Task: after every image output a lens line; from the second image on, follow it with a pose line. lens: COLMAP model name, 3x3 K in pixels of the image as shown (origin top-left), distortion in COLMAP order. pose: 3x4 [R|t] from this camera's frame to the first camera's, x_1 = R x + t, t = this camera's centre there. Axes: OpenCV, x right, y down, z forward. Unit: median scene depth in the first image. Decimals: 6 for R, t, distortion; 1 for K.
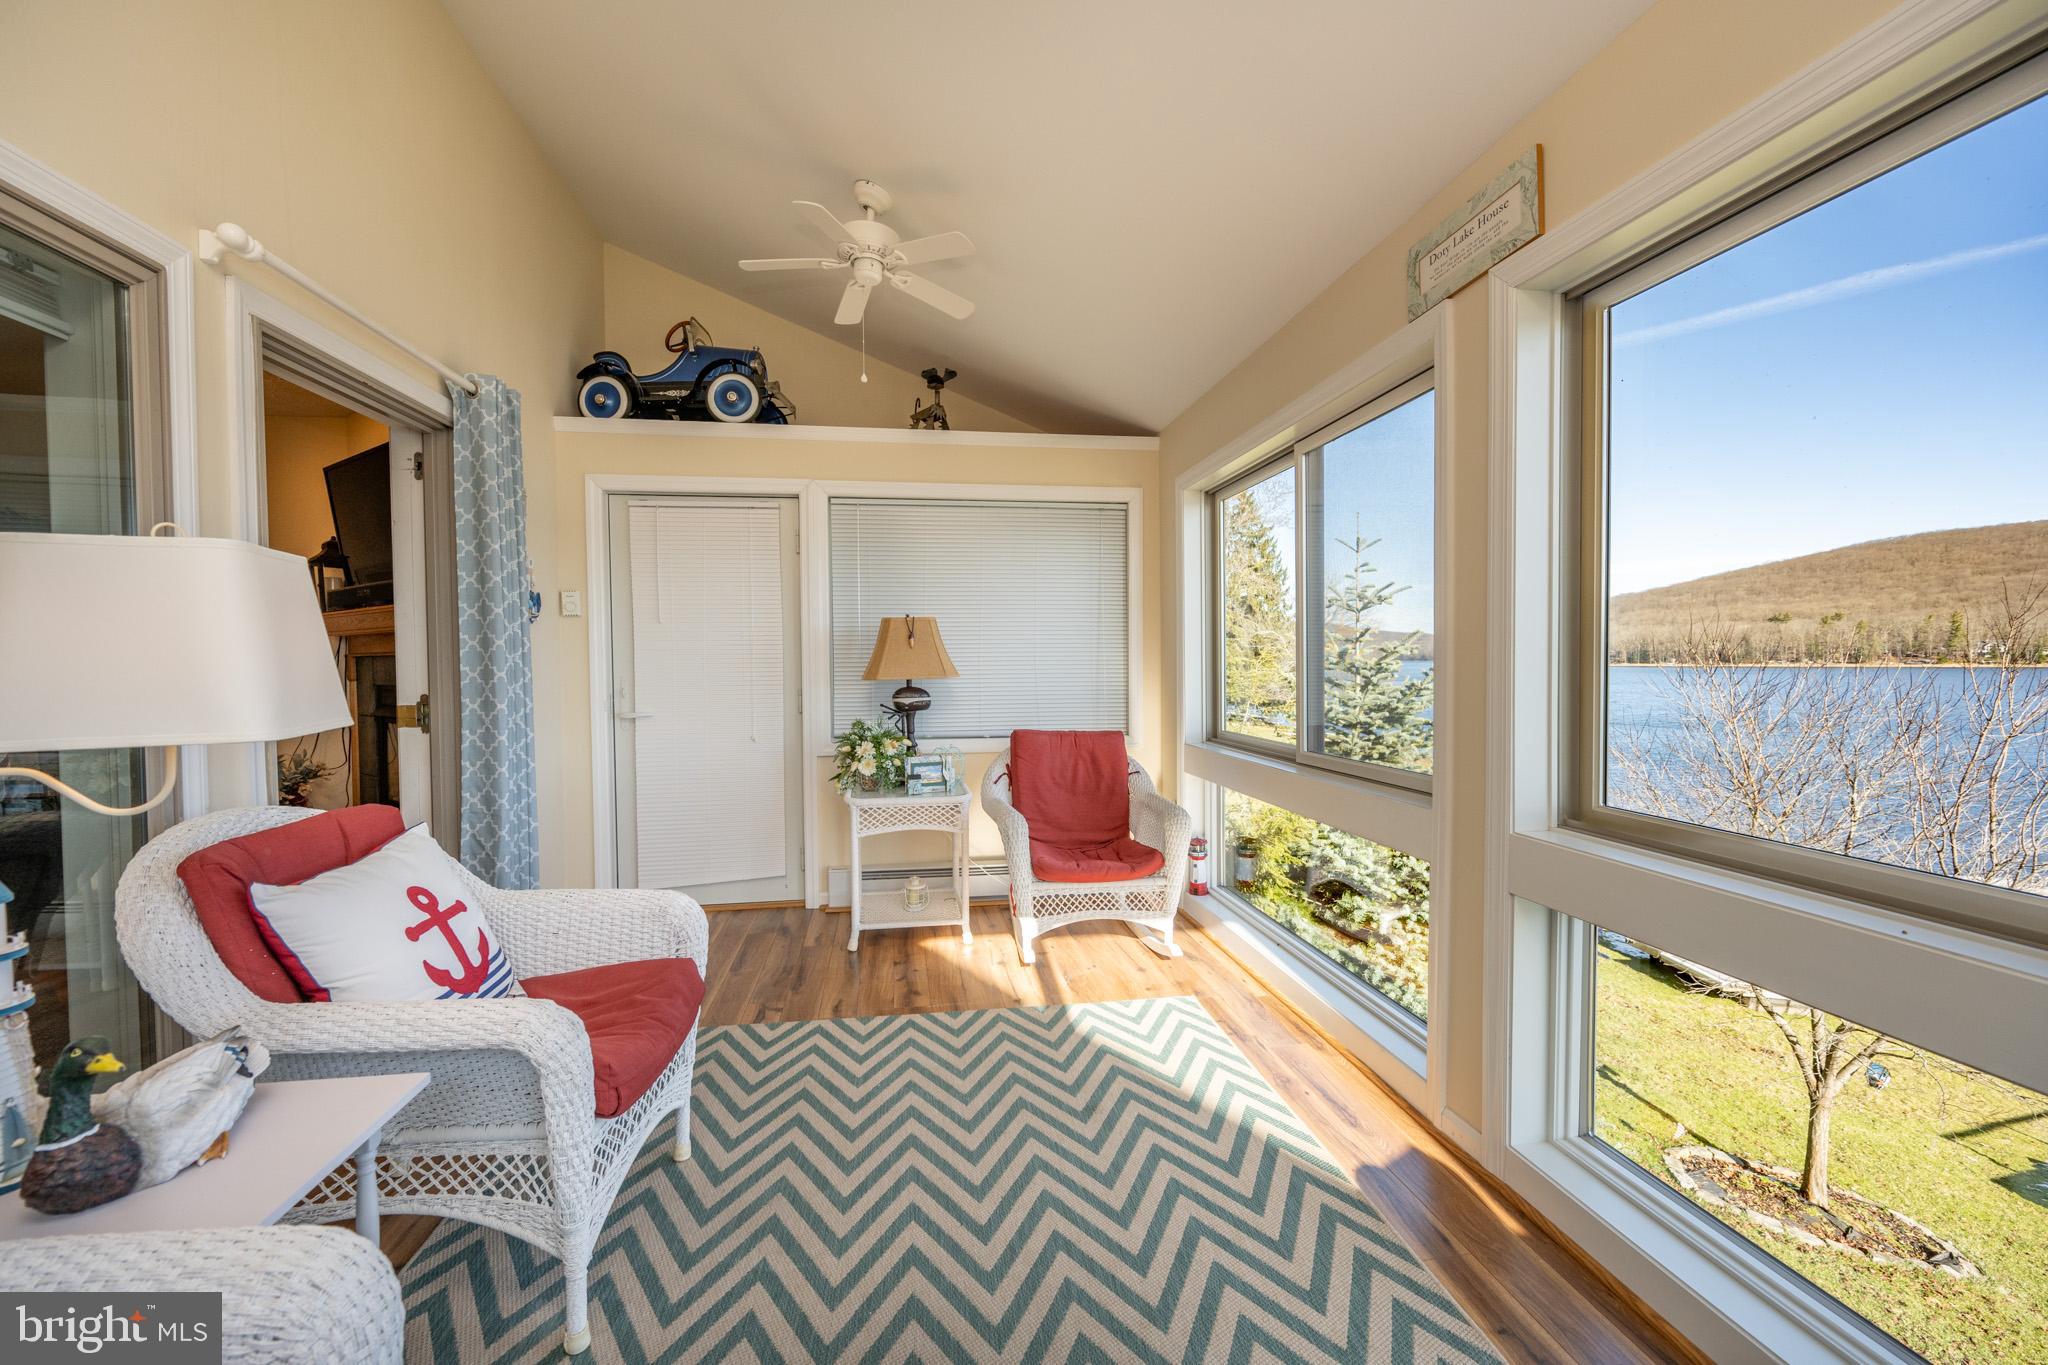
lens RADIAL K [[823.8, 0, 1017.0], [0, 823.8, 687.0], [0, 0, 1]] dist [-0.002145, -0.000149]
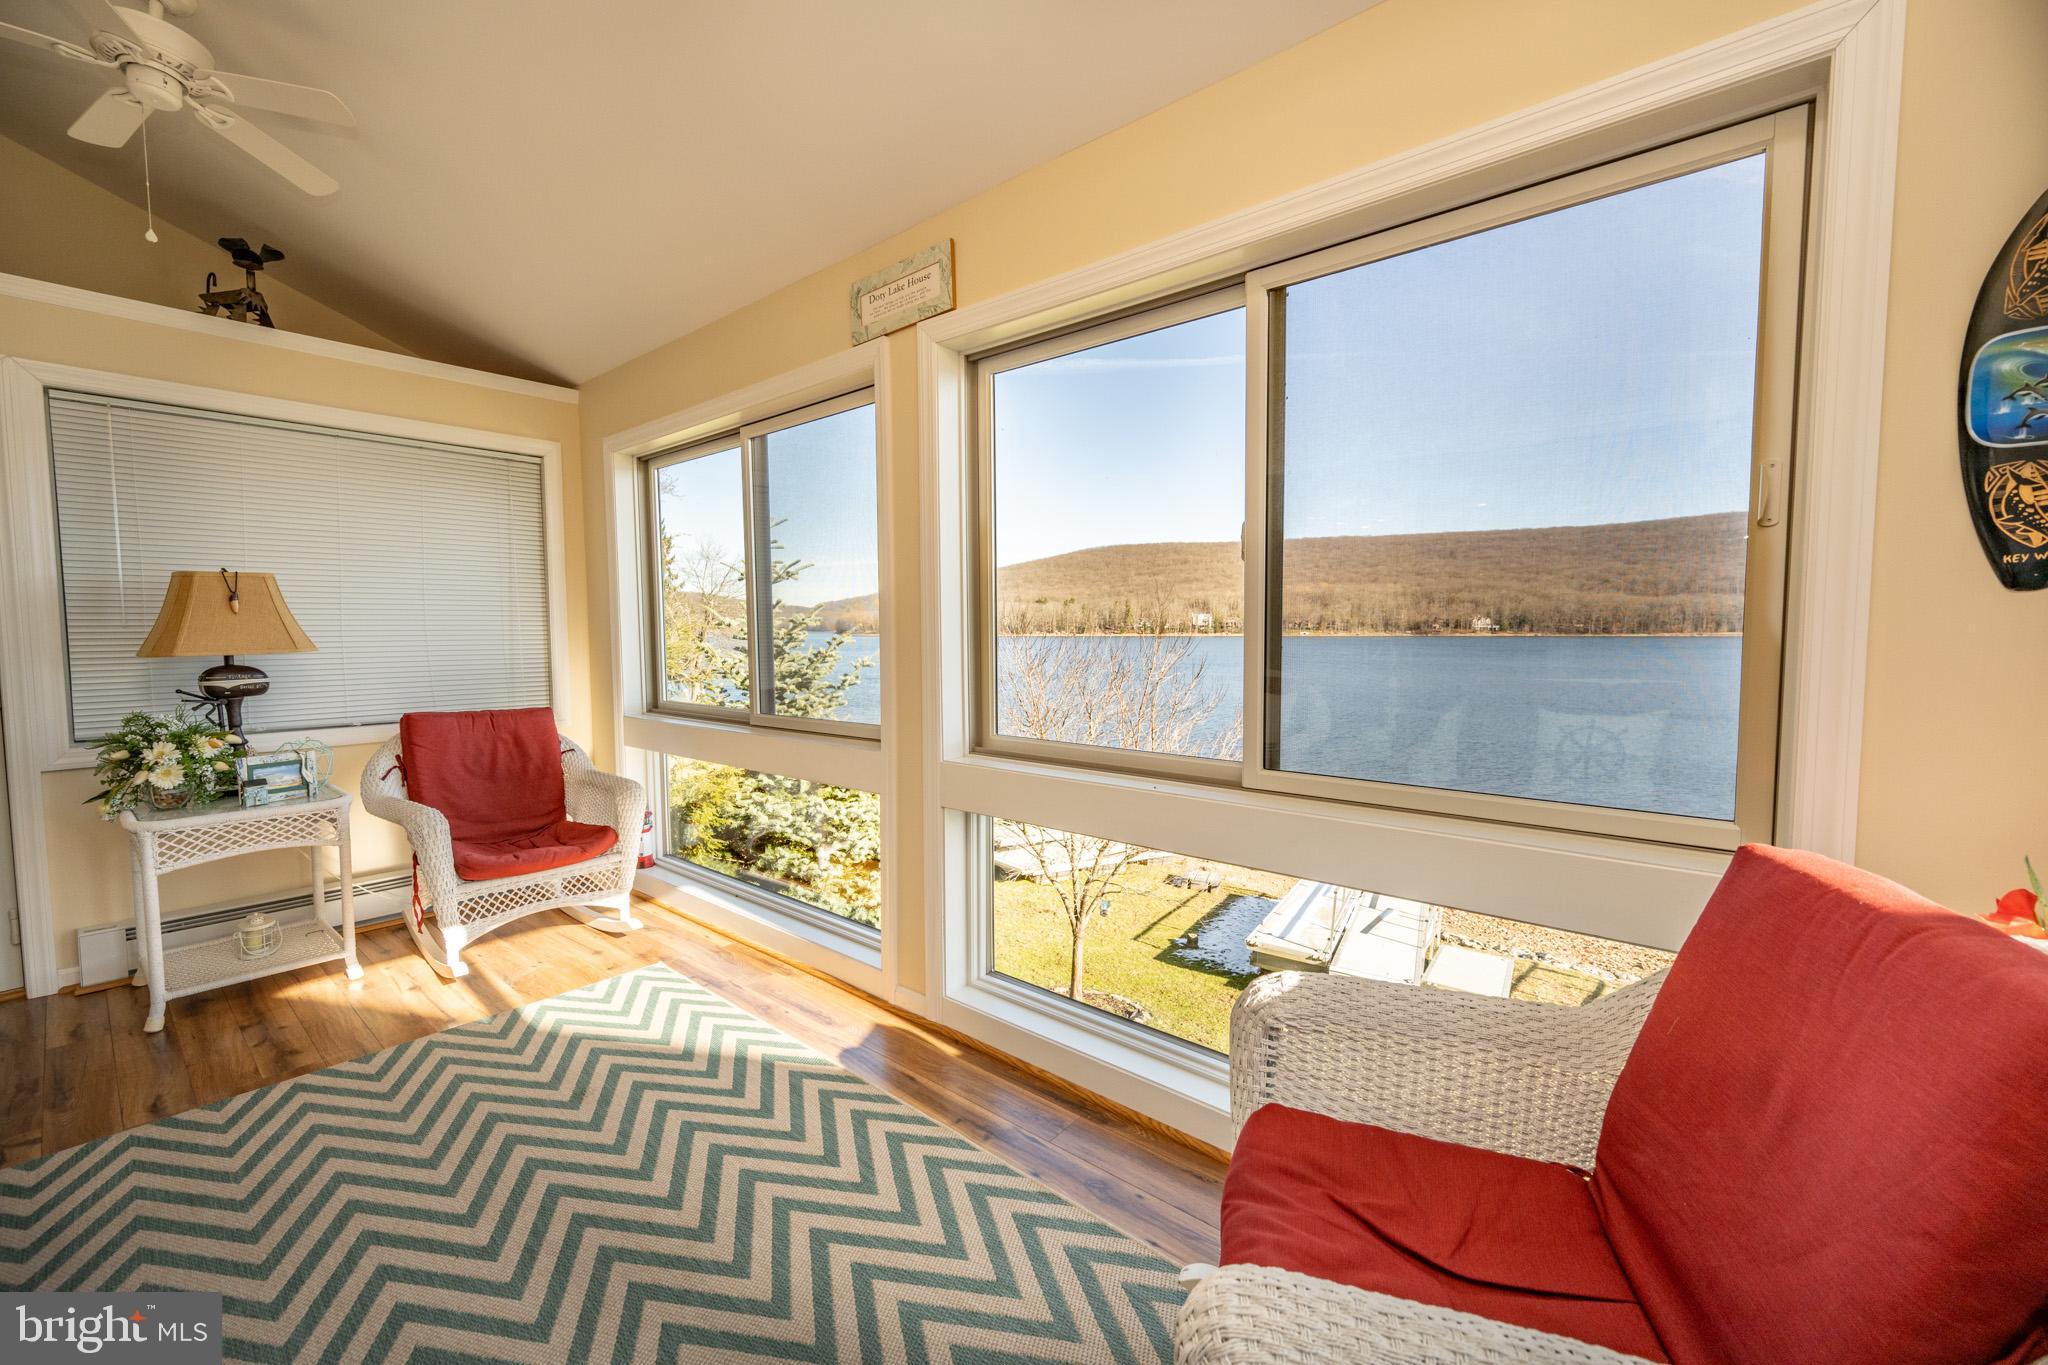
lens RADIAL K [[819.3, 0, 1017.7], [0, 819.3, 684.5], [0, 0, 1]] dist [-0.001501, -0.000157]
pose [[0.752173, -0.041816, 0.657637, -0.086877], [0.020391, 0.998984, 0.040198, 0.002079], [-0.658650, -0.016826, 0.752261, -0.034303]]
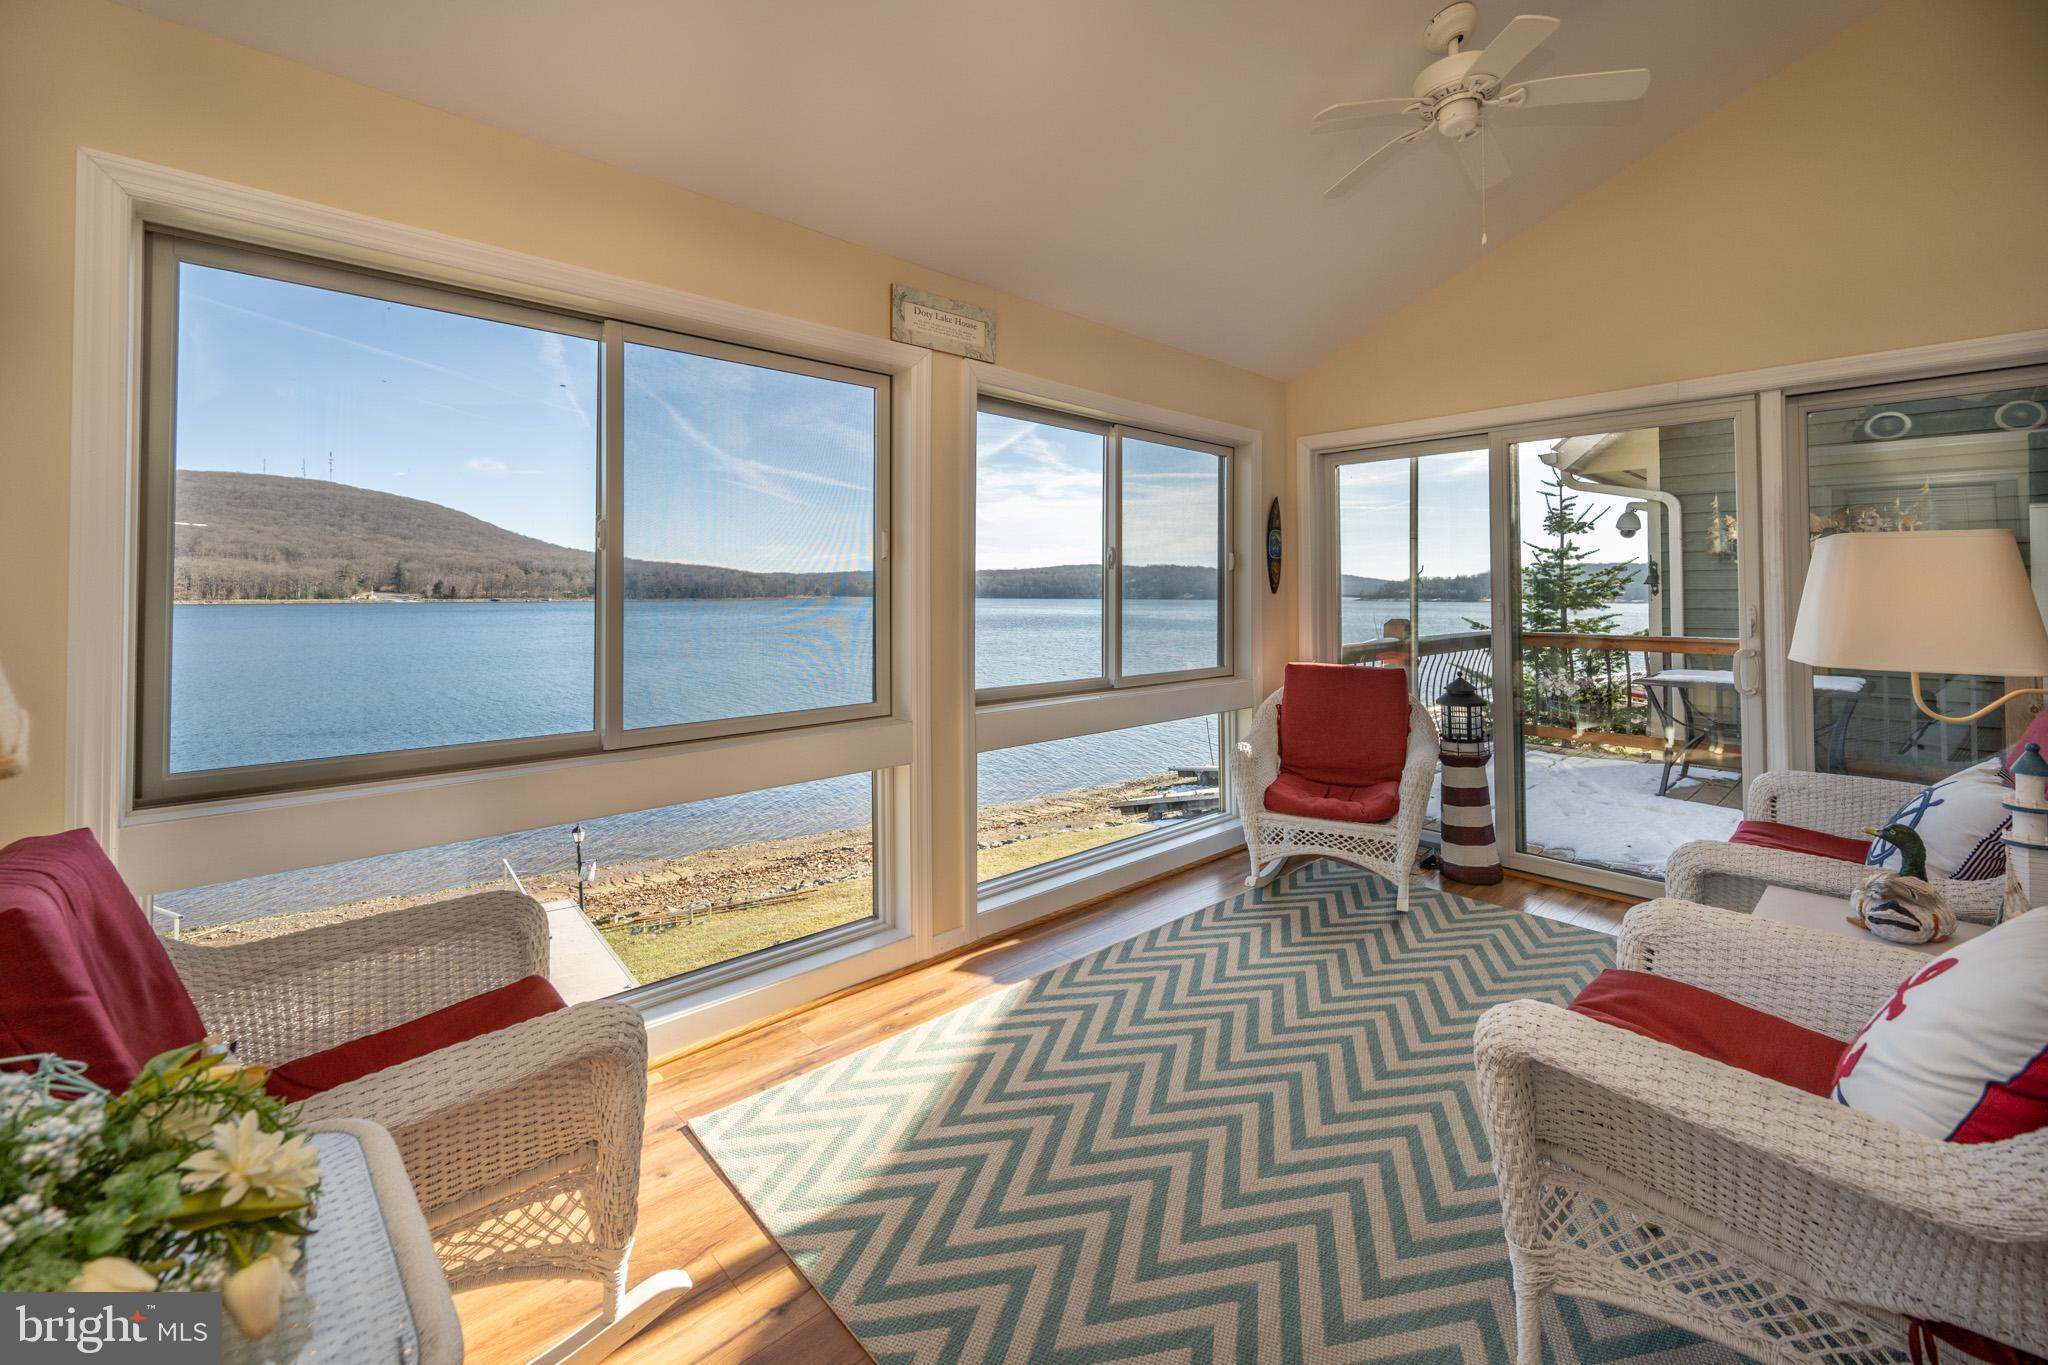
lens RADIAL K [[853.9, 0, 1013.6], [0, 853.9, 576.8], [0, 0, 1]] dist [0.000282, -0.000371]
pose [[-0.571184, 0.021102, 0.820551, -0.428594], [0.027704, 0.999596, -0.006422, -0.041956], [-0.820355, 0.019064, -0.571537, 0.992434]]
